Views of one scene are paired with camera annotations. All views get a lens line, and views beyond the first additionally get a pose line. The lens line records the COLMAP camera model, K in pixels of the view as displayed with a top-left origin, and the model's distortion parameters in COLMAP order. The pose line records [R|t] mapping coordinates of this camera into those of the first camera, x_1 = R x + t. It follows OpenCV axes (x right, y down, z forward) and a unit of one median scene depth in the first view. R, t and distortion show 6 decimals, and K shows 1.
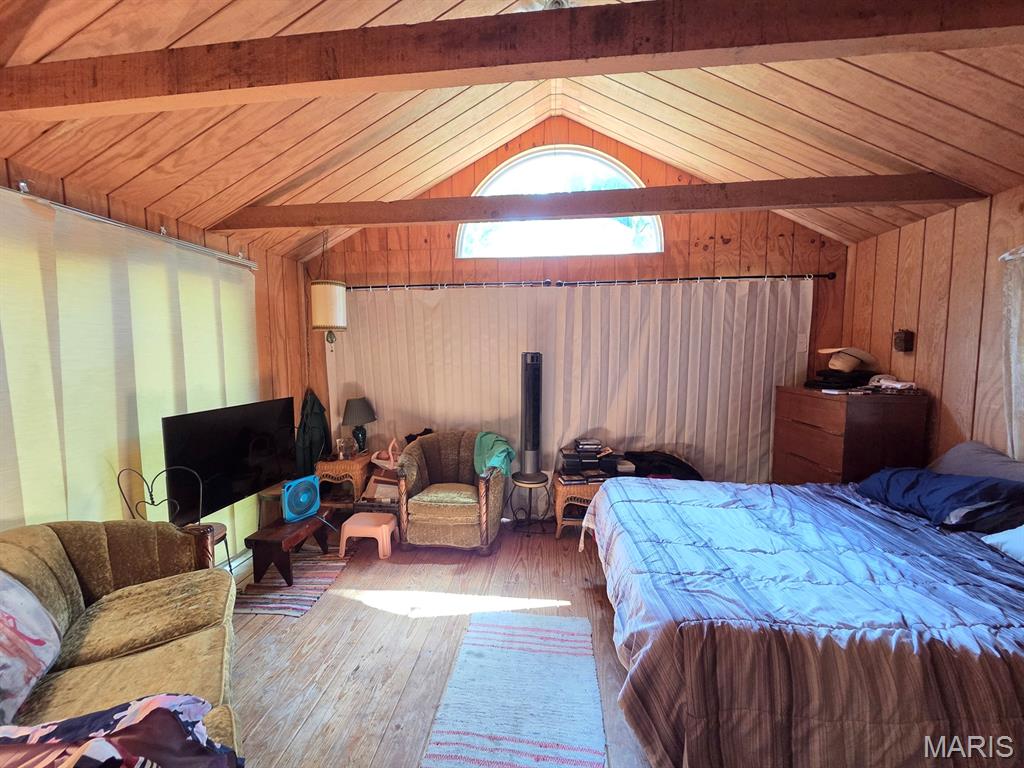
lens RADIAL K [[416.9, 0, 512.5], [0, 416.9, 384.7], [0, 0, 1]] dist [0.001097, 0.000546]
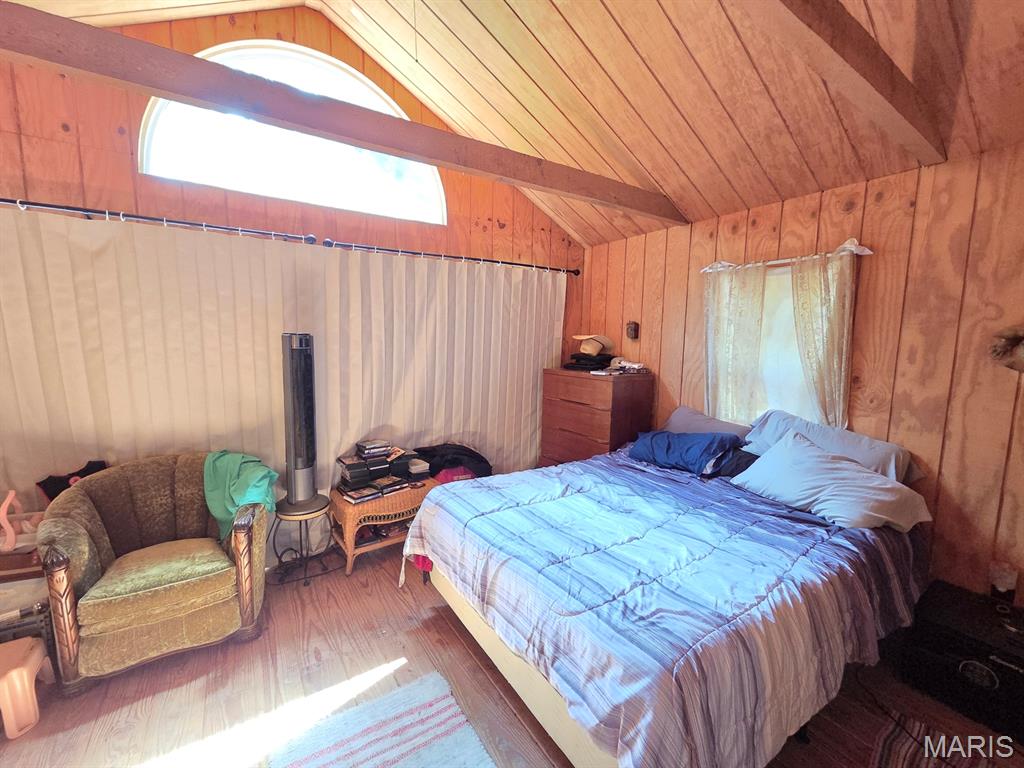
lens RADIAL K [[416.9, 0, 510.1], [0, 416.9, 385.0], [0, 0, 1]] dist [0.001097, 0.000546]
pose [[0.782261, -0.056405, 0.620392, -0.124563], [0.031913, 0.998213, 0.050516, -0.014184], [-0.622132, -0.019719, 0.782664, 0.218631]]
